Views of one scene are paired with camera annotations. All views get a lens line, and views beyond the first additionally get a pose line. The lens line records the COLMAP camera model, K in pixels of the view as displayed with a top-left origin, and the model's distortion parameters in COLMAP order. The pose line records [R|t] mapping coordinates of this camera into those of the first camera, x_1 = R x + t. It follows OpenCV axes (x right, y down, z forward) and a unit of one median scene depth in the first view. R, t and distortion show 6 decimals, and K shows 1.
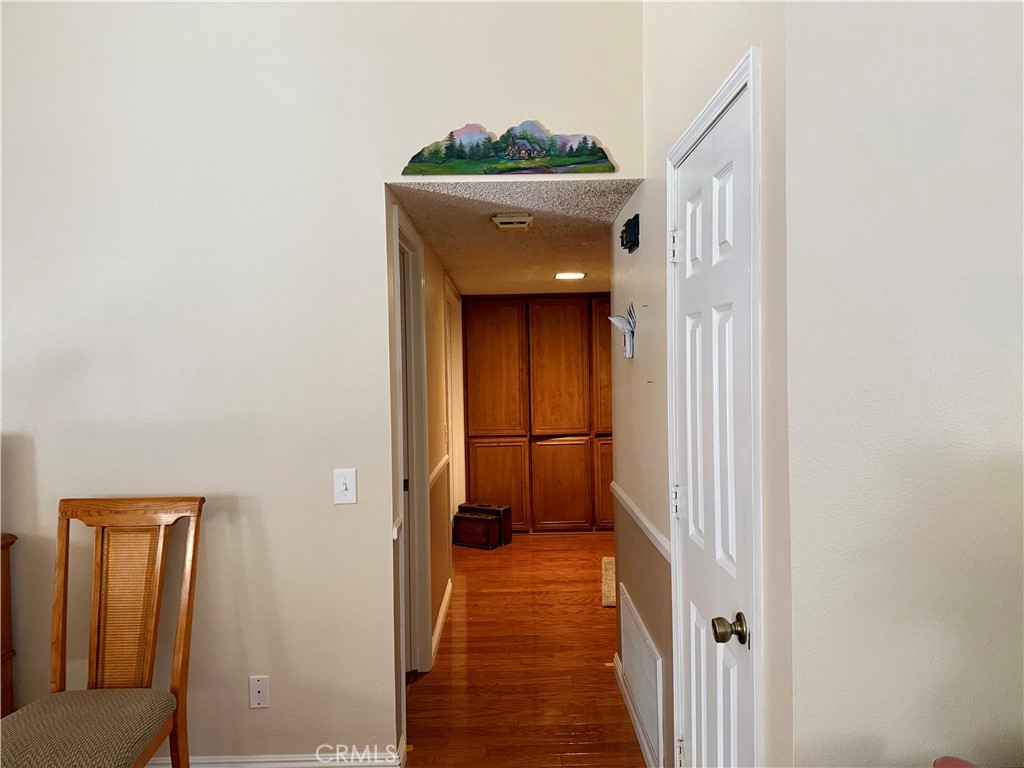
lens RADIAL K [[713.4, 0, 512.6], [0, 713.4, 391.8], [0, 0, 1]] dist [0.038433, -0.039155]
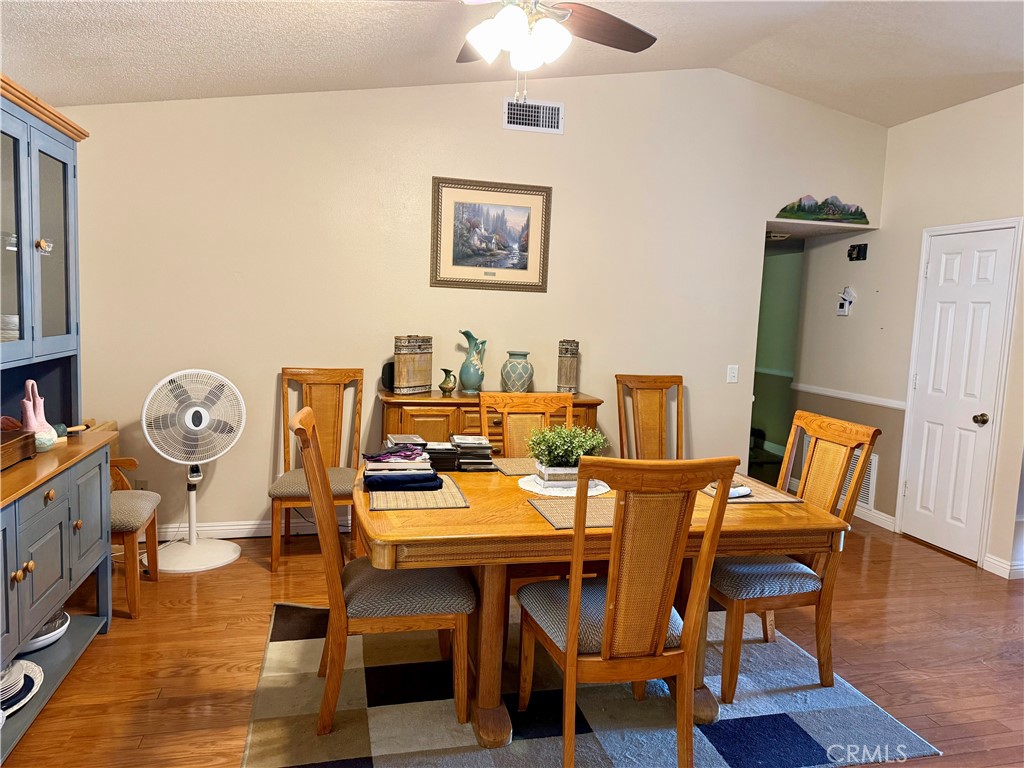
lens RADIAL K [[713.4, 0, 517.8], [0, 713.4, 388.6], [0, 0, 1]] dist [0.038433, -0.039155]
pose [[0.970673, 0.026533, 0.238933, -1.311190], [-0.045358, 0.996253, 0.073634, 0.054490], [-0.236084, -0.082312, 0.968240, -0.792958]]
